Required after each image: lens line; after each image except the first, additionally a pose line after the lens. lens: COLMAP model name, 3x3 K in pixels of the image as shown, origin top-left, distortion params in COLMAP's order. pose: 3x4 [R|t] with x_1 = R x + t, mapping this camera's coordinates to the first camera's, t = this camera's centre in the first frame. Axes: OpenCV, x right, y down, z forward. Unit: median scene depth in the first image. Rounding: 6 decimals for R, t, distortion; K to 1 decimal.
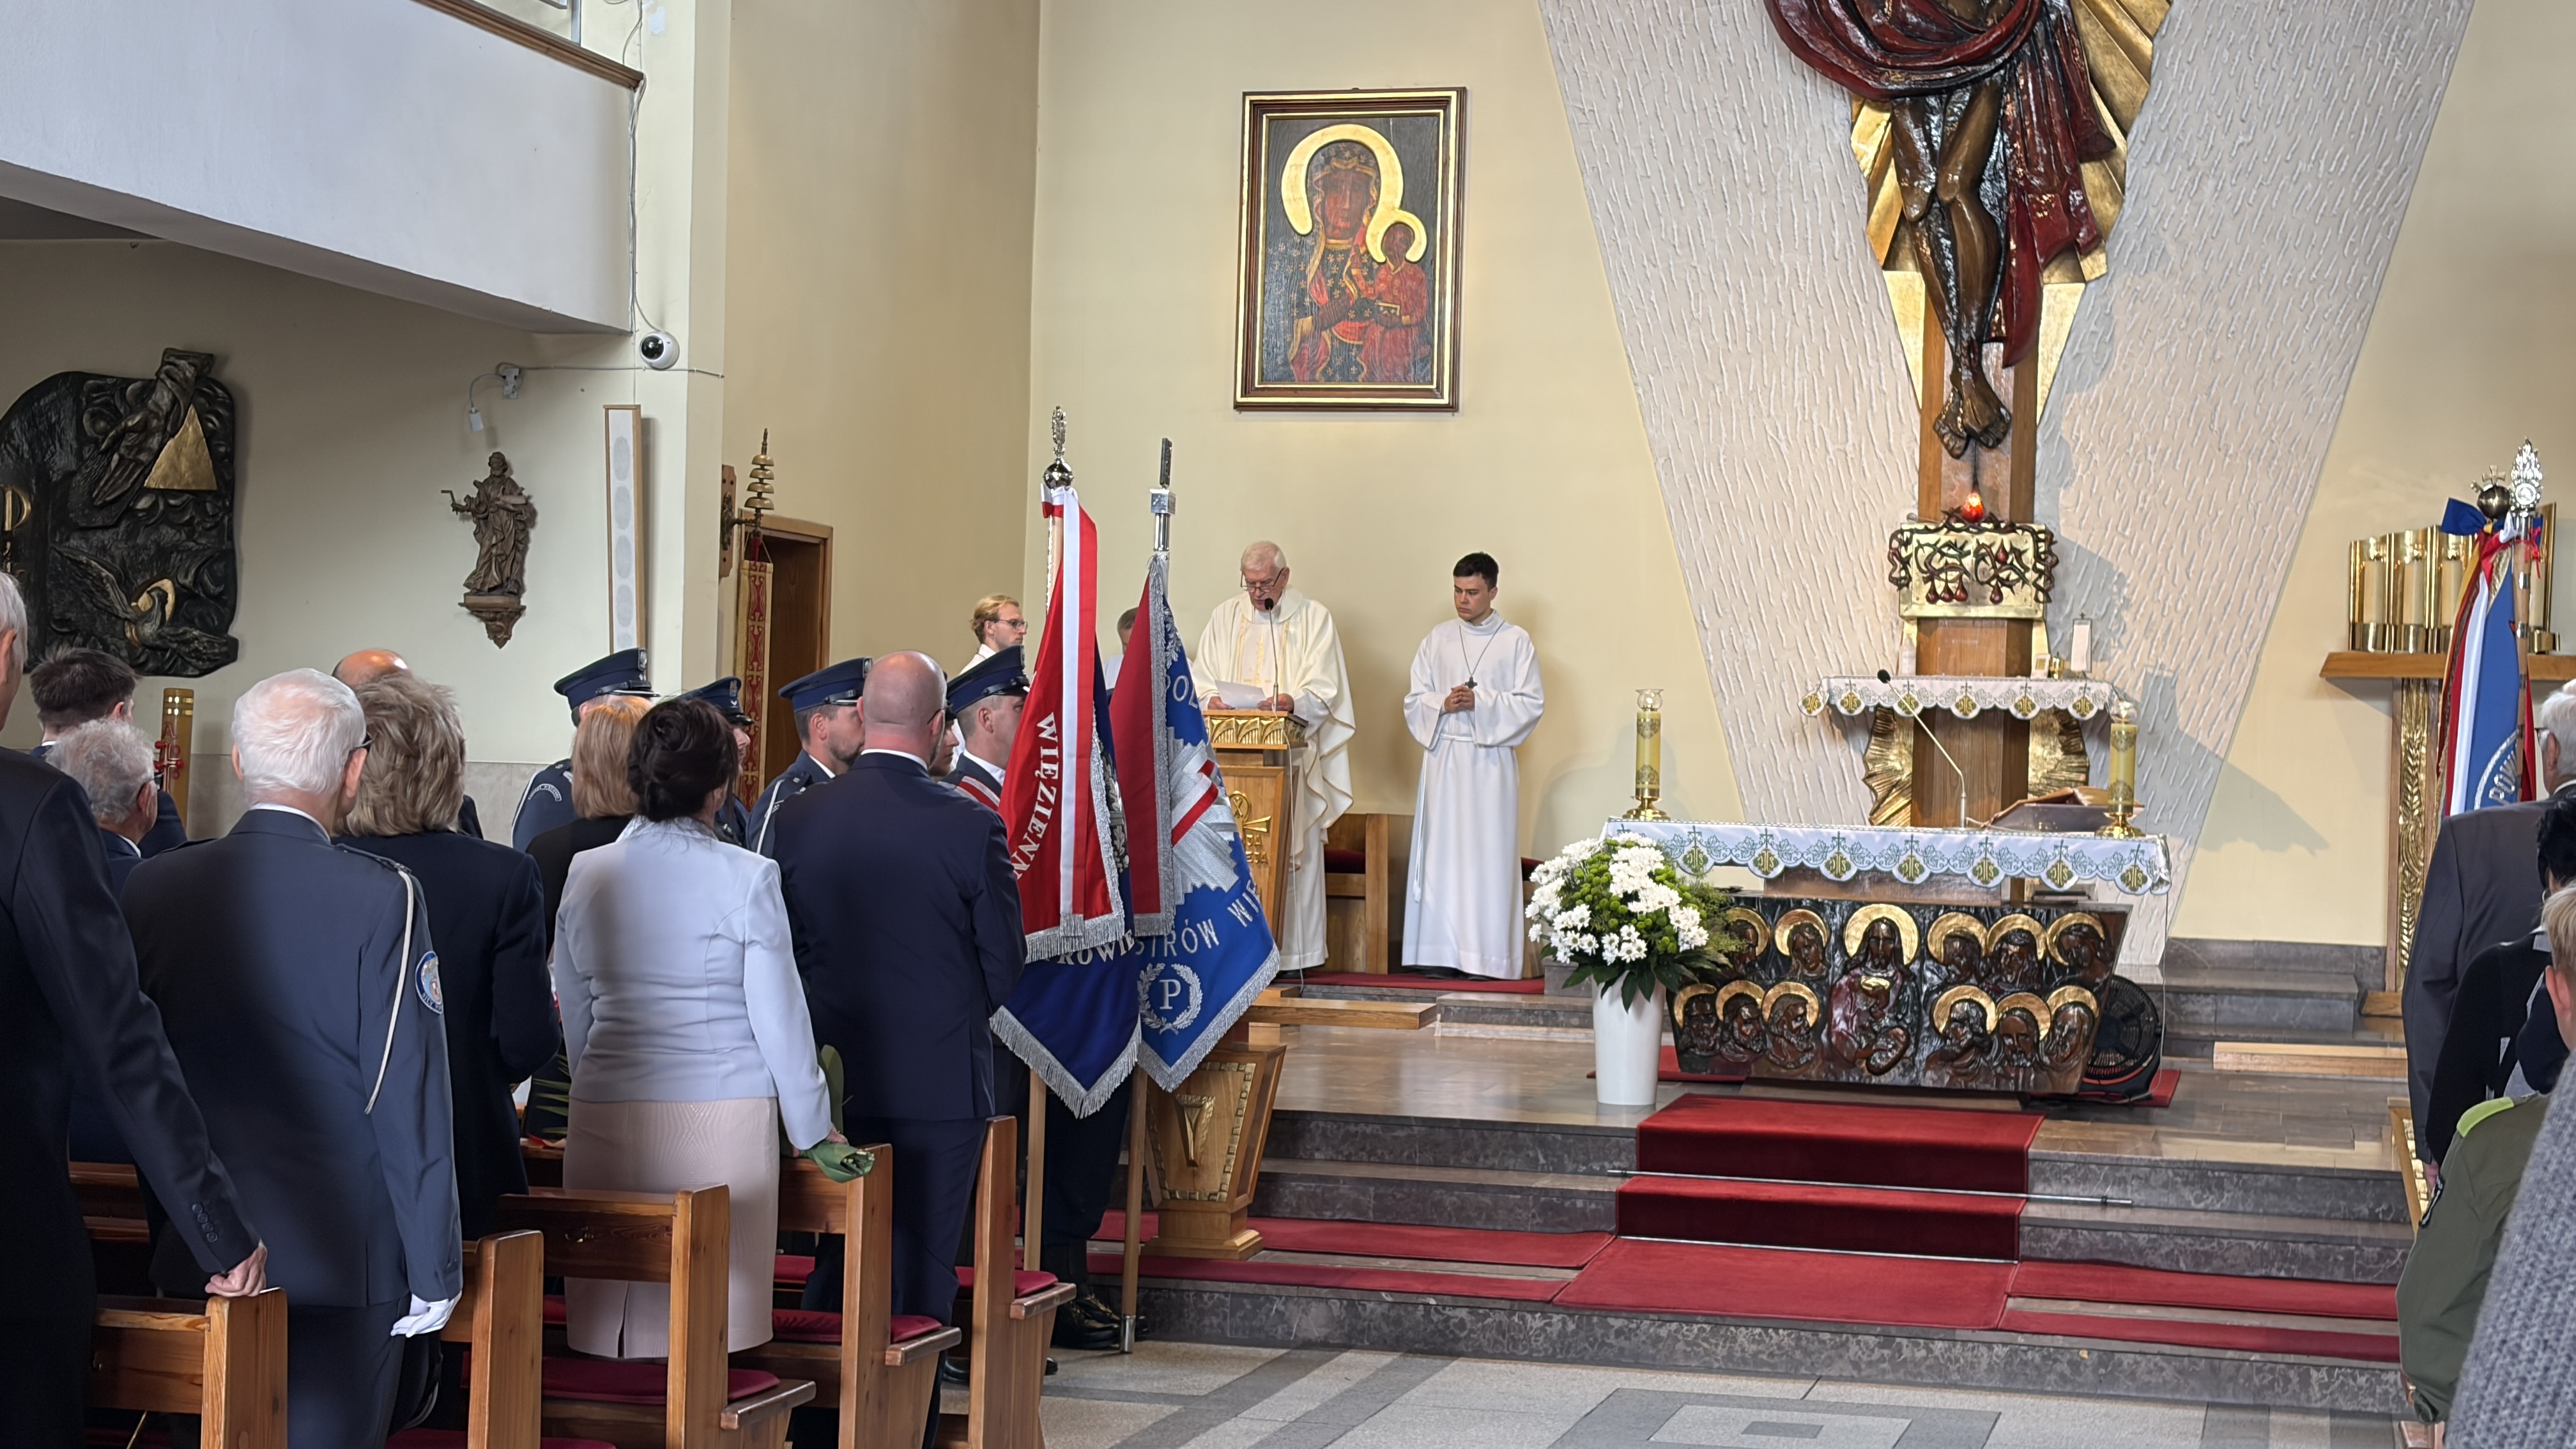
lens RADIAL K [[3756.6, 0, 1335.5], [0, 3756.6, 781.8], [0, 0, 1]] dist [0.121385, 0.000000]
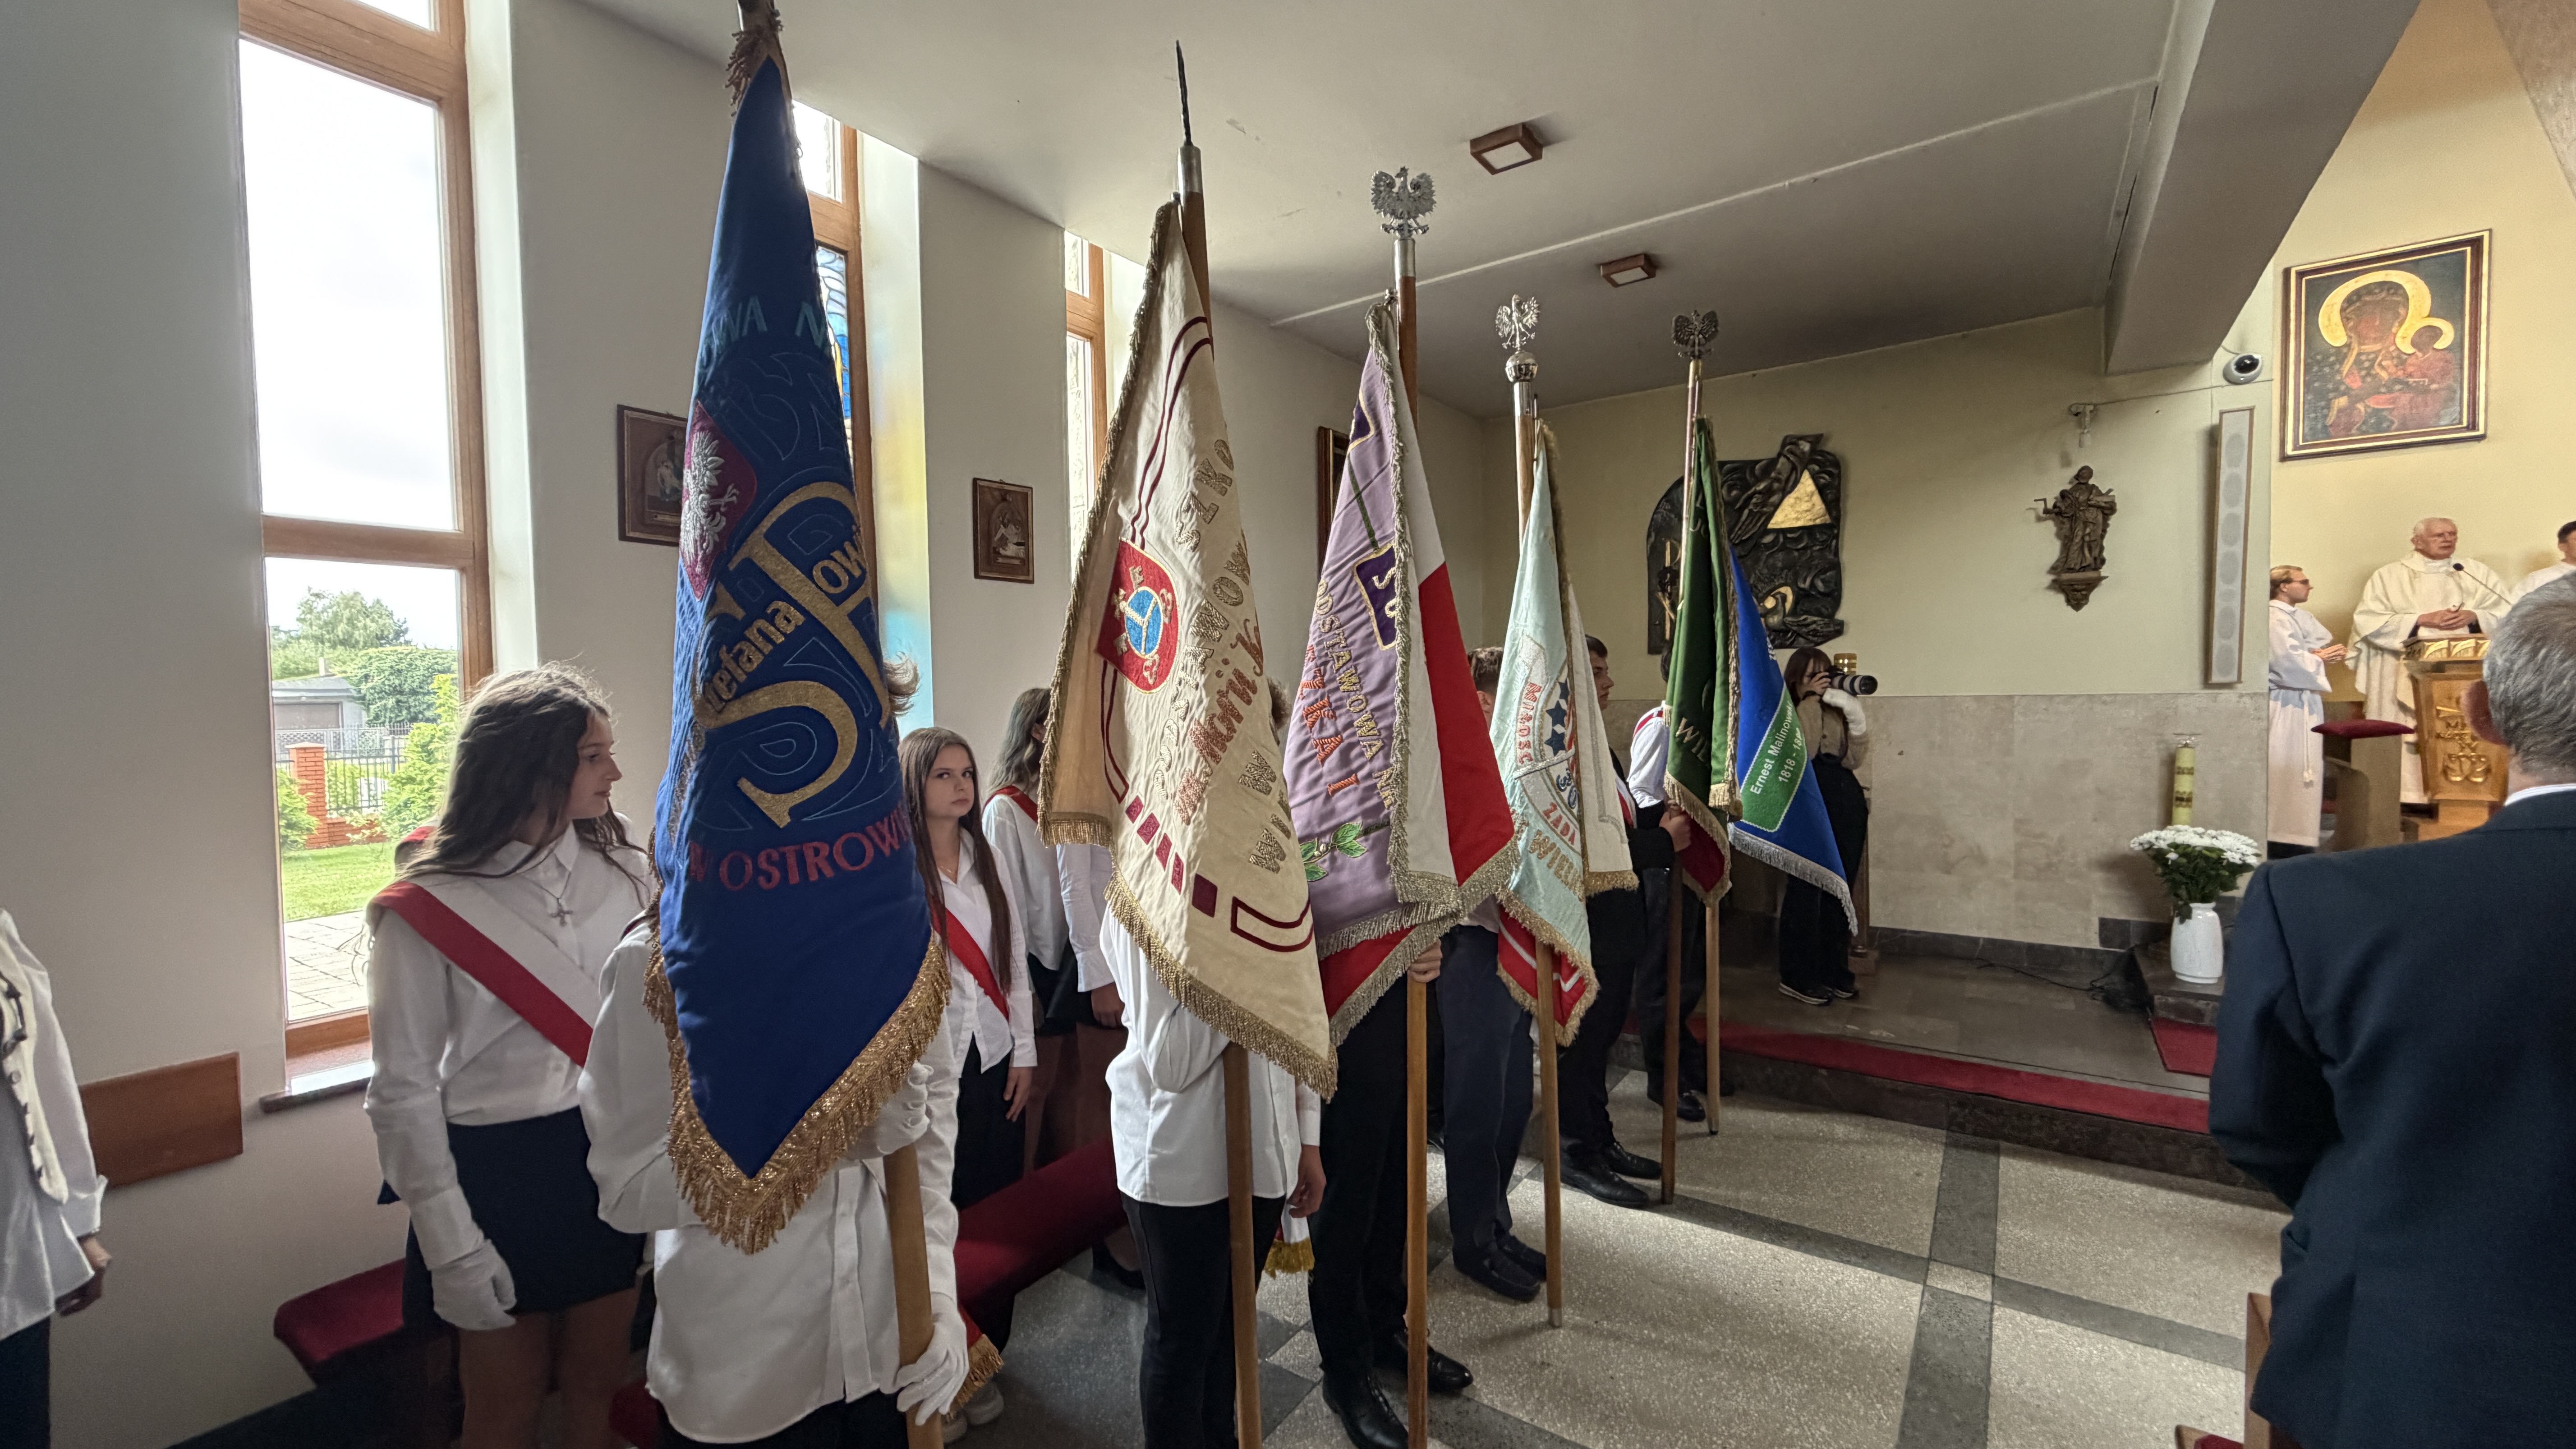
lens RADIAL K [[995.8, 0, 1291.6], [0, 995.8, 727.2], [0, 0, 1]] dist [-0.019070, 0.001291]
pose [[0.923538, -0.033029, -0.382081, -0.341571], [0.045245, 0.998710, 0.023030, -0.014097], [0.380828, -0.038557, 0.923842, 0.545499]]
